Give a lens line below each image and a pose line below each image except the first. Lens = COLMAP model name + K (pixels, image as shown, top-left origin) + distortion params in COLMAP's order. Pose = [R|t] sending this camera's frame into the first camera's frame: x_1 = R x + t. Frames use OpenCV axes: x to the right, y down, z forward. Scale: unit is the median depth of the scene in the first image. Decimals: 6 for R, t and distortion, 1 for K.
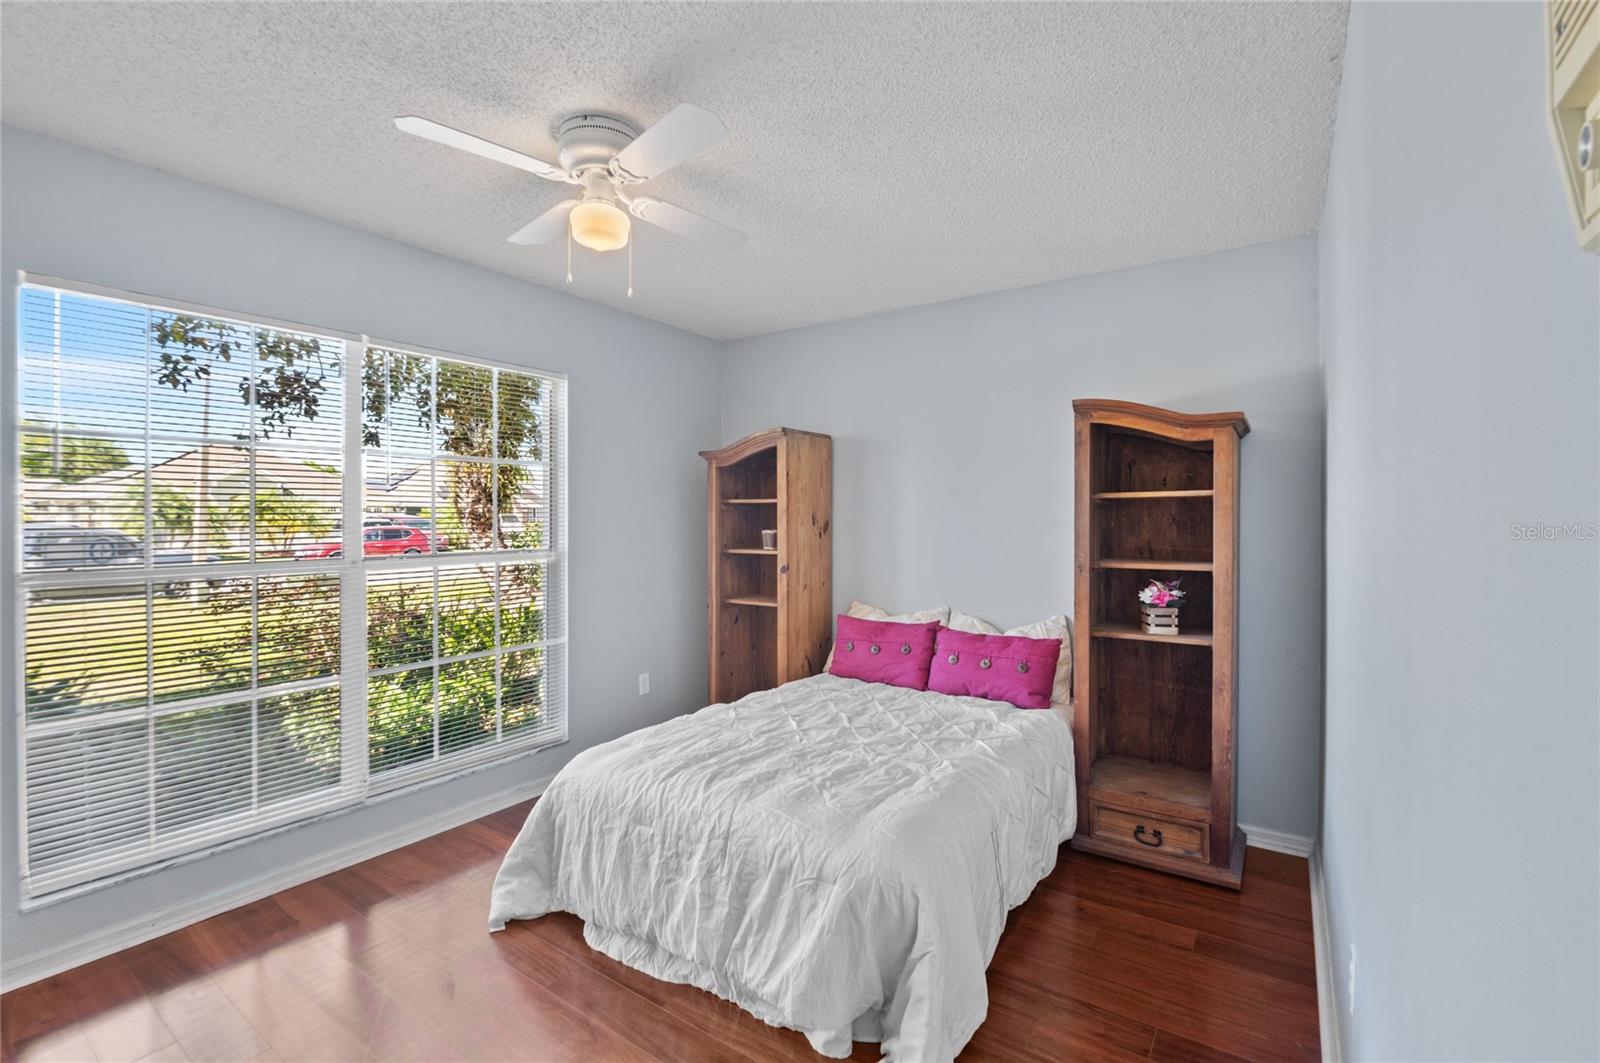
lens RADIAL K [[696.2, 0, 800.2], [0, 696.2, 525.6], [0, 0, 1]] dist [-0.012058, -0.003593]
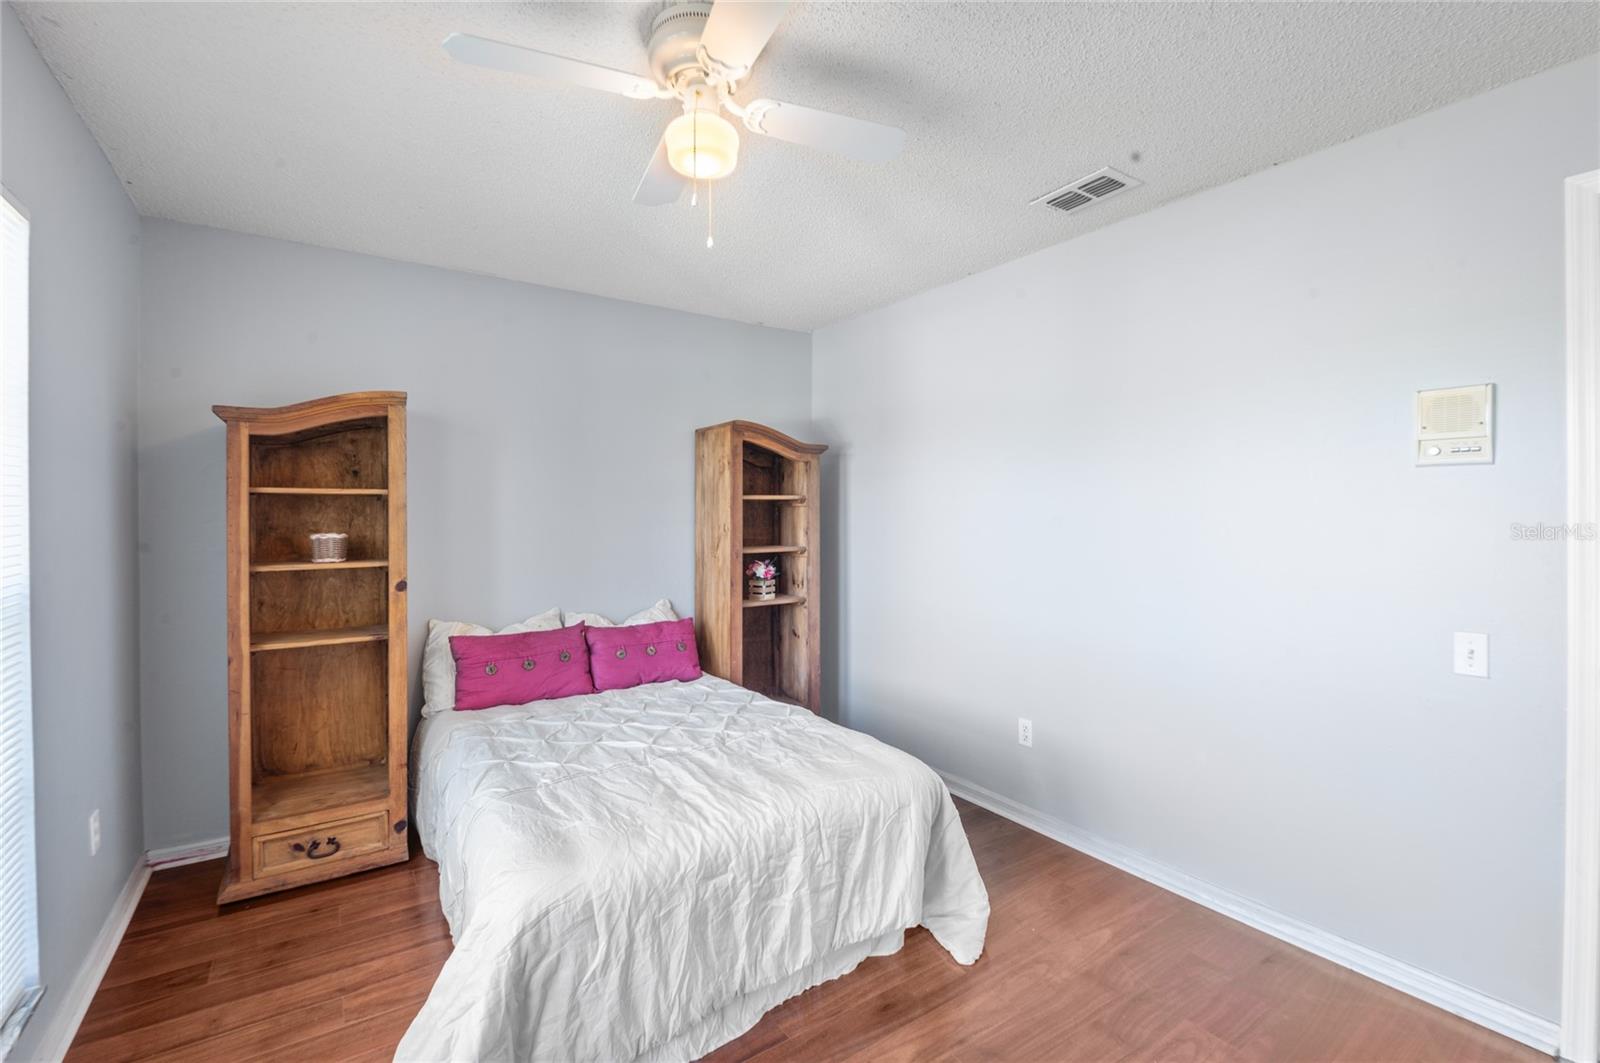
lens RADIAL K [[696.2, 0, 800.8], [0, 696.2, 520.0], [0, 0, 1]] dist [-0.012058, -0.003593]
pose [[0.355579, -0.009438, 0.934599, -0.748636], [0.012346, 0.999909, 0.005401, -0.007146], [-0.934565, 0.009618, 0.355663, 0.455161]]
